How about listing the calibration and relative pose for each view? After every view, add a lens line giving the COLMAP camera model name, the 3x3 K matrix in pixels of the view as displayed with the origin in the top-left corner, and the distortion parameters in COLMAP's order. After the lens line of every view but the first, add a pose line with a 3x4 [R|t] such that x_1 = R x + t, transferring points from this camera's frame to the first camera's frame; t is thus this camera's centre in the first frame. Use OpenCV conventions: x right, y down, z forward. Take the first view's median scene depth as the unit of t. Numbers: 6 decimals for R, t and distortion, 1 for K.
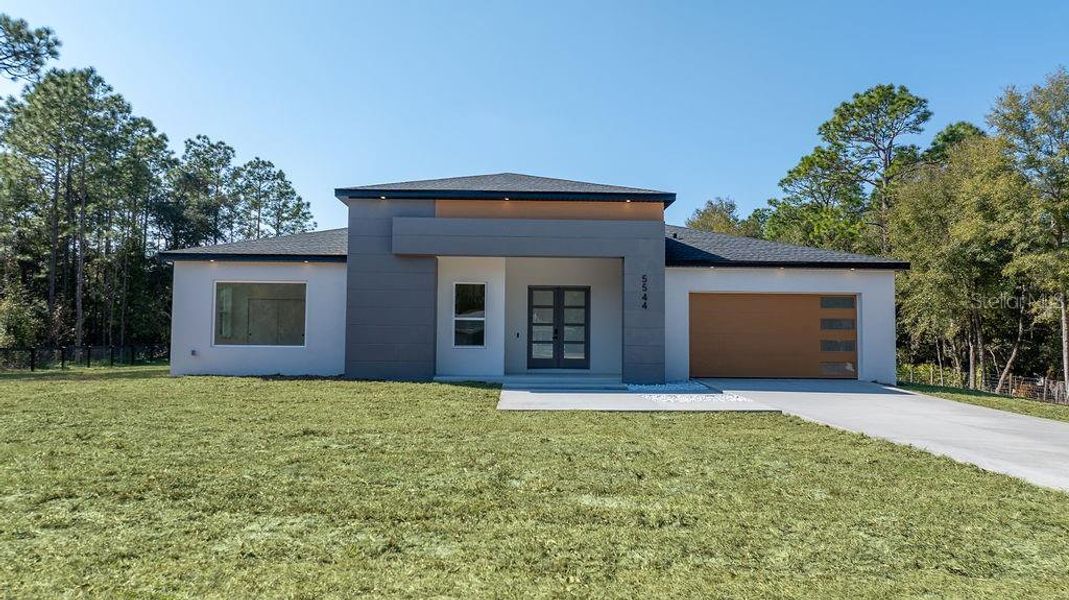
lens RADIAL K [[736.1, 0, 534.5], [0, 736.1, 300.0], [0, 0, 1]] dist [0.000502, 0.000332]
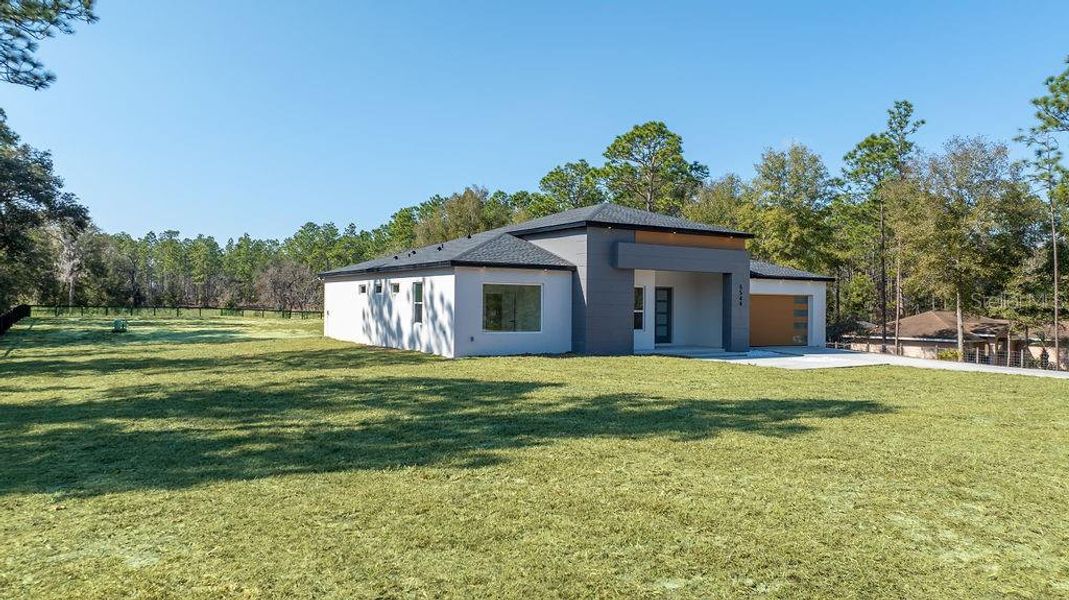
lens RADIAL K [[736.1, 0, 534.5], [0, 736.1, 300.0], [0, 0, 1]] dist [0.000502, 0.000332]
pose [[0.868058, 0.005059, 0.496438, -0.993685], [-0.029736, 0.998683, 0.041818, -0.051555], [-0.495572, -0.051062, 0.867064, -0.166391]]
